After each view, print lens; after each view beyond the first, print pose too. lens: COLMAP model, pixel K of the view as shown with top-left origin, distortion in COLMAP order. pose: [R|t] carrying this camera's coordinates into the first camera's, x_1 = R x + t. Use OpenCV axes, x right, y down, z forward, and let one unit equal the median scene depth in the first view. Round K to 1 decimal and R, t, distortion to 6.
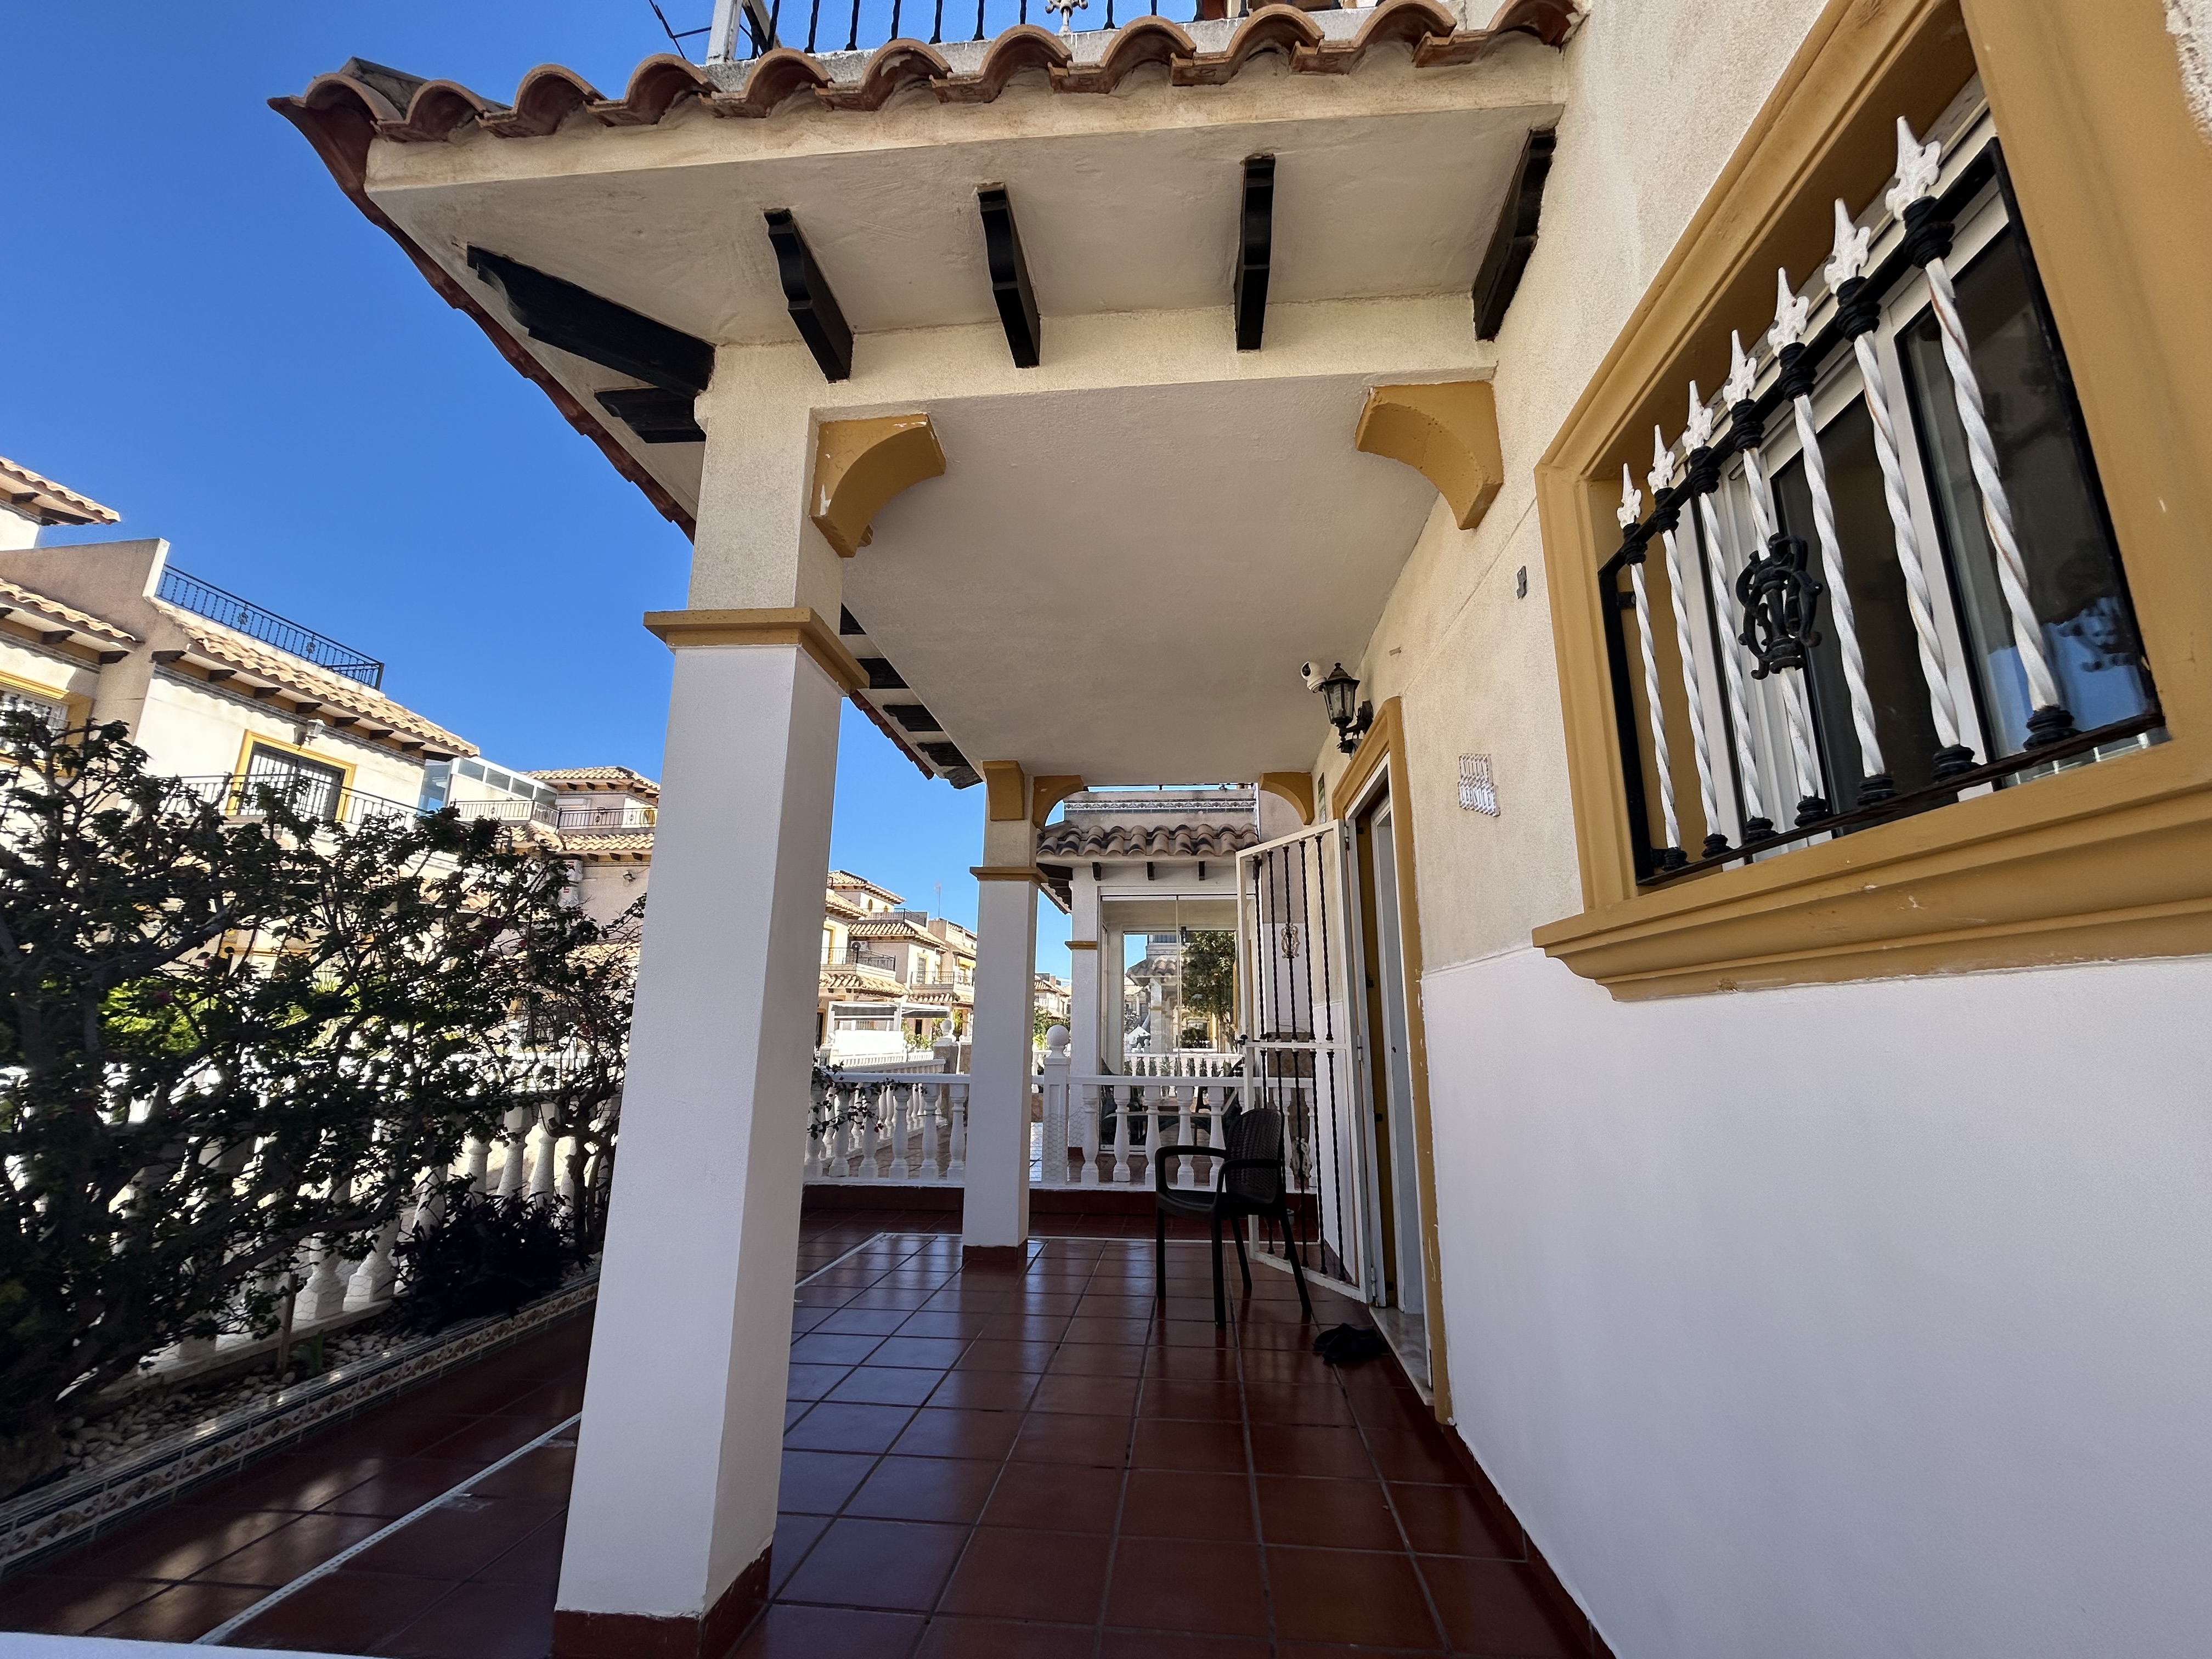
lens RADIAL K [[886.3, 0, 1105.3], [0, 886.3, 830.3], [0, 0, 1]] dist [-0.001672, 0.001076]
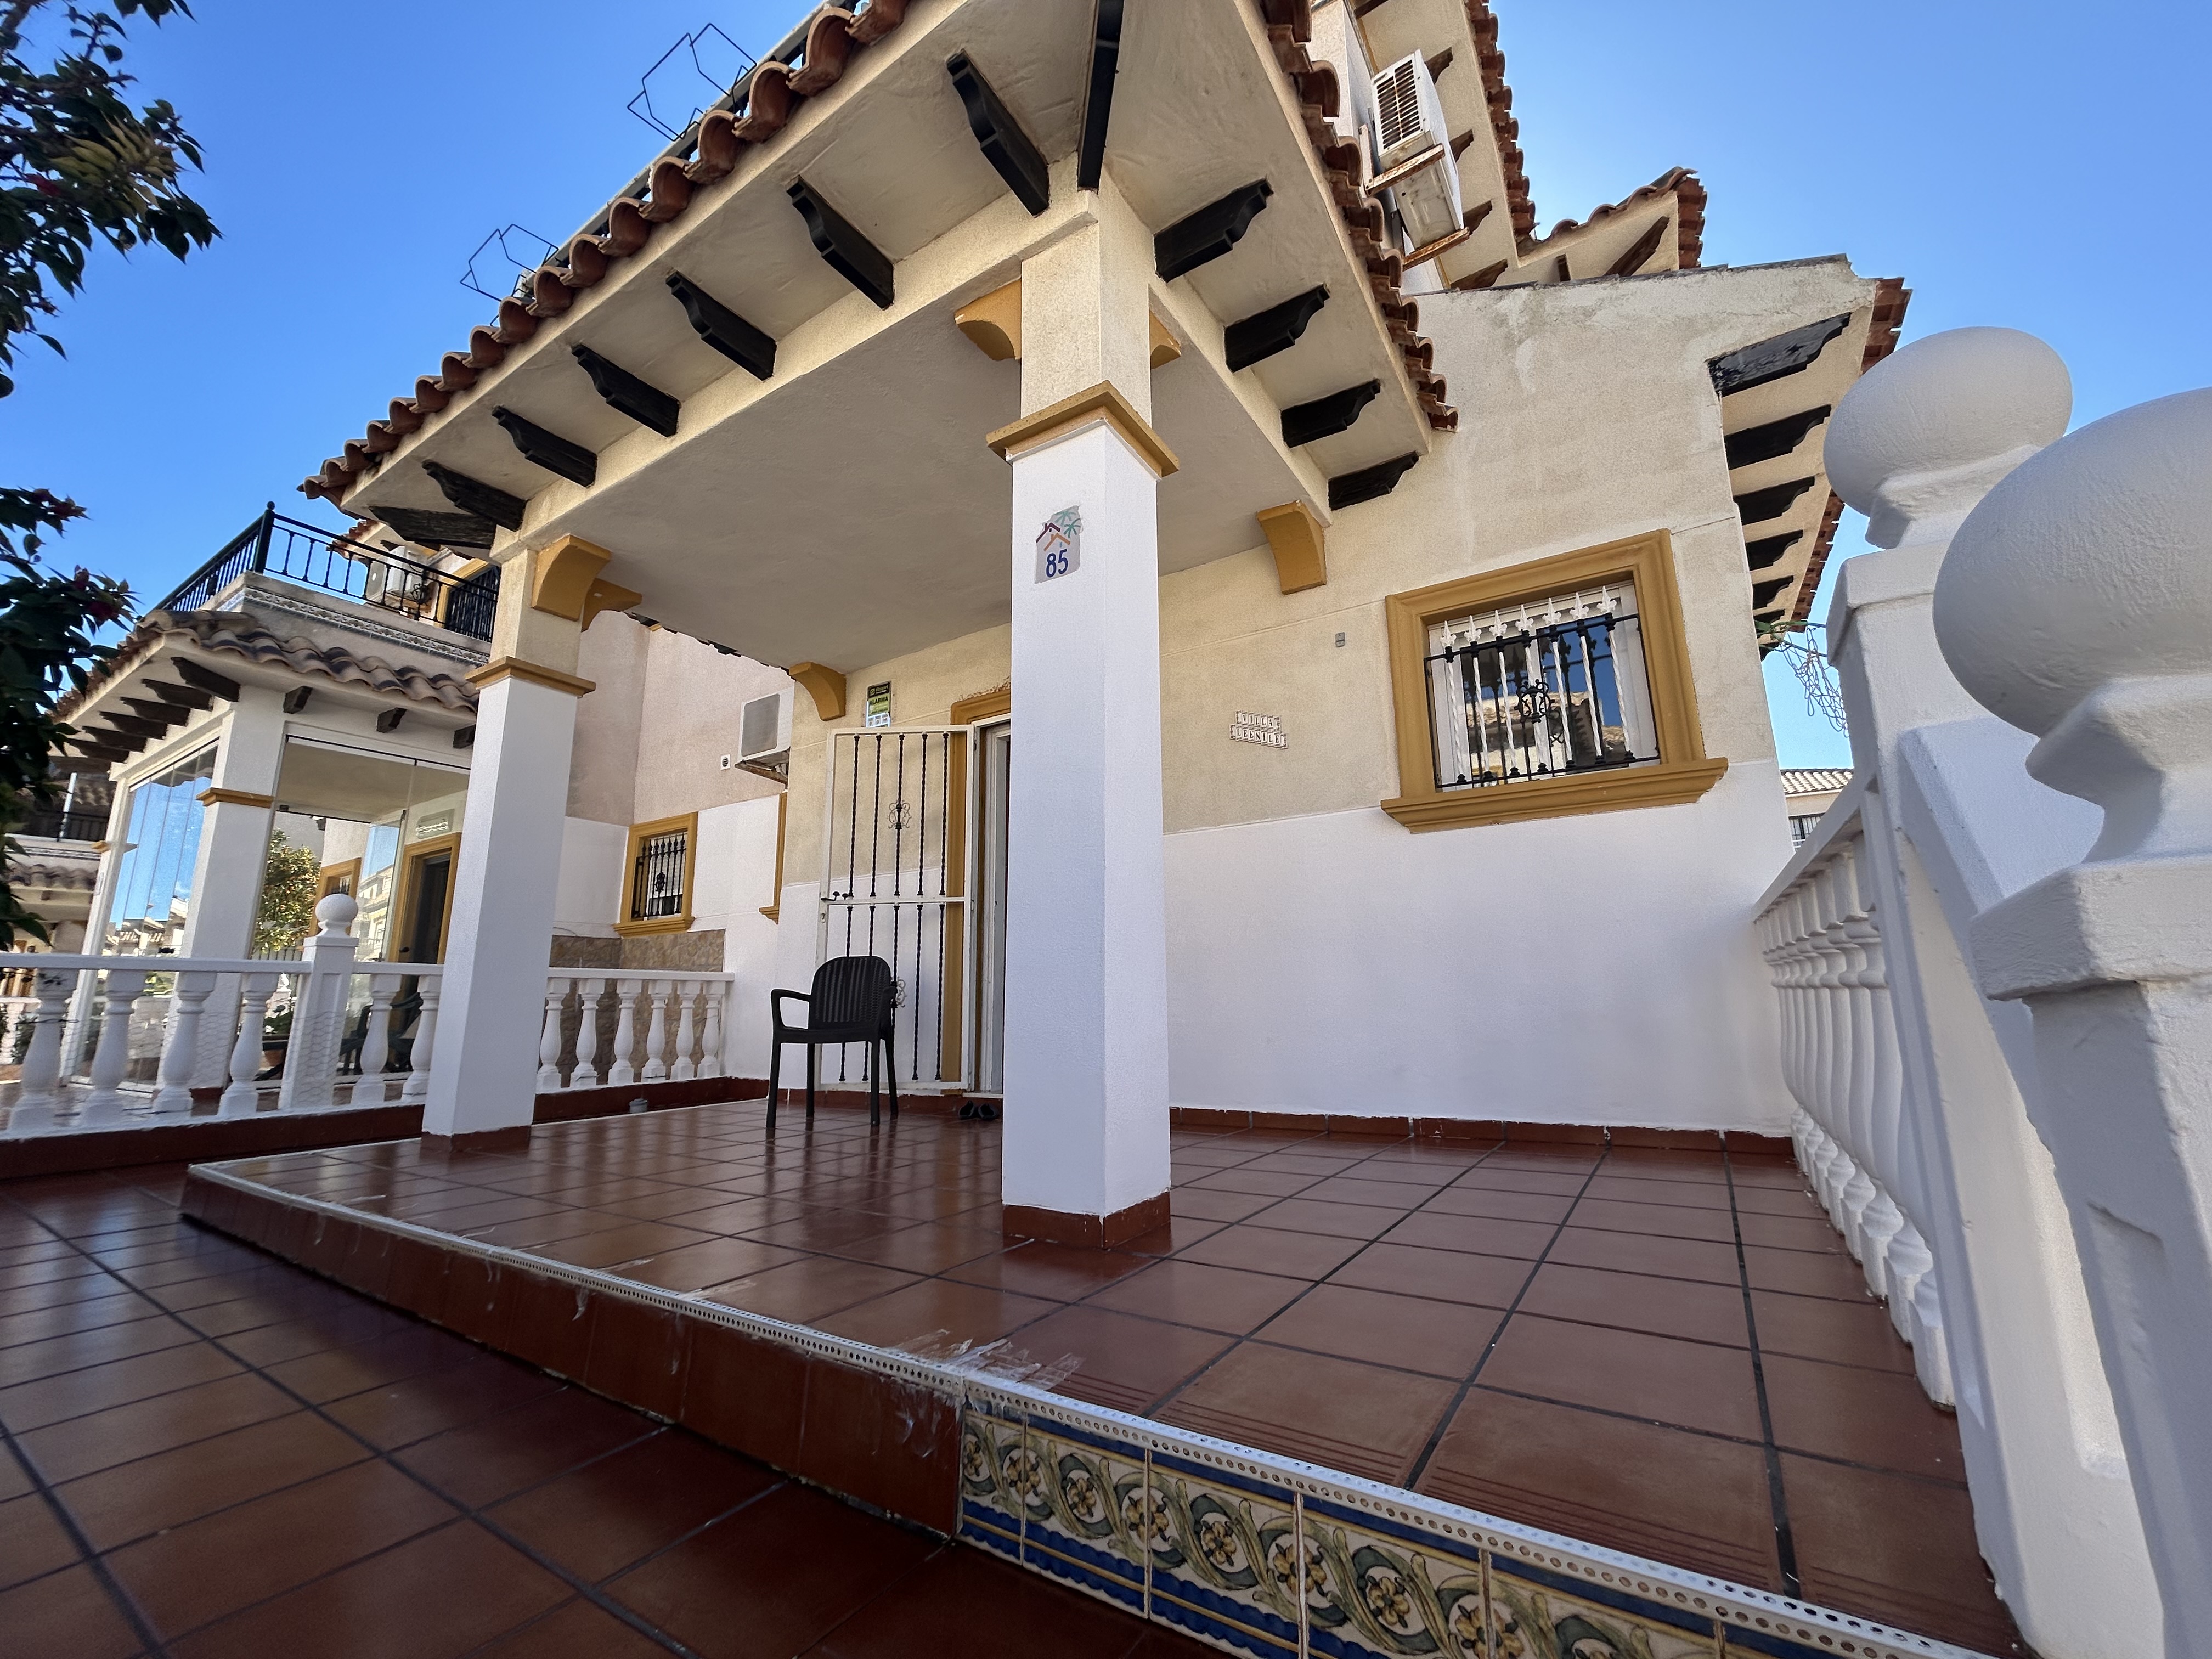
lens RADIAL K [[886.3, 0, 1095.2], [0, 886.3, 831.6], [0, 0, 1]] dist [-0.001672, 0.001076]
pose [[0.464056, 0.159825, 0.871268, -0.313183], [-0.185811, 0.979268, -0.080670, 0.087795], [-0.866098, -0.124456, 0.484133, 0.093646]]
